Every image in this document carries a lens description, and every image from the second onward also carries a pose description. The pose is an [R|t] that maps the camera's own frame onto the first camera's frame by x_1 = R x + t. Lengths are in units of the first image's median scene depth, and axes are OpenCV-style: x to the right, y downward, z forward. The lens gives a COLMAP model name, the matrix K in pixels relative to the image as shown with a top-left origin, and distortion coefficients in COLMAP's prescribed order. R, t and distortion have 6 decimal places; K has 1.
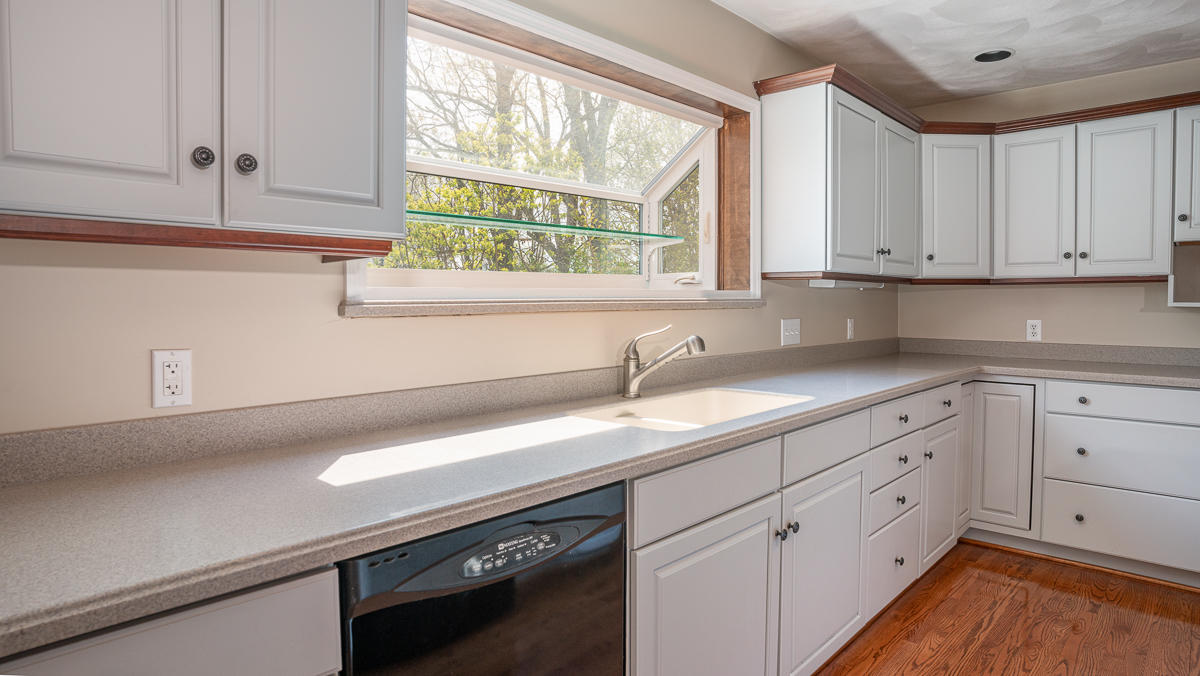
lens RADIAL K [[636.8, 0, 607.1], [0, 636.8, 328.2], [0, 0, 1]] dist [-0.077131, 0.033514]
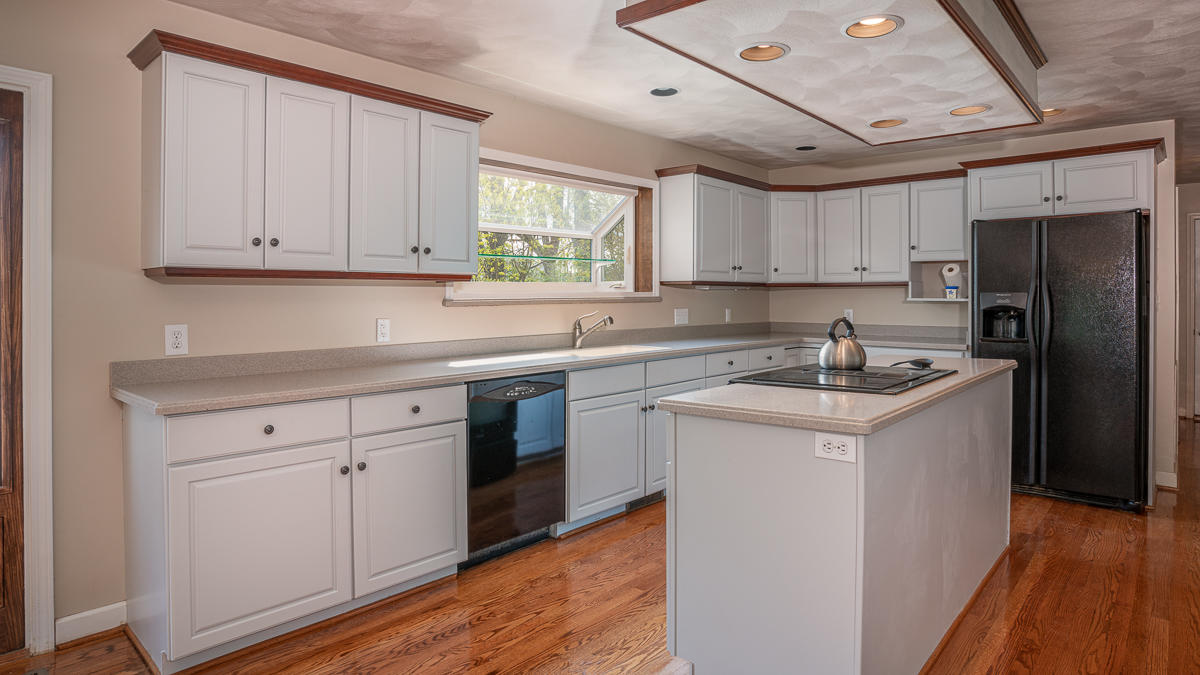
lens RADIAL K [[636.8, 0, 619.8], [0, 636.8, 308.9], [0, 0, 1]] dist [-0.077131, 0.033514]
pose [[0.999278, -0.001898, 0.037951, 0.069380], [0.002743, 0.999749, -0.022218, 0.023659], [-0.037899, 0.022306, 0.999033, -0.698728]]
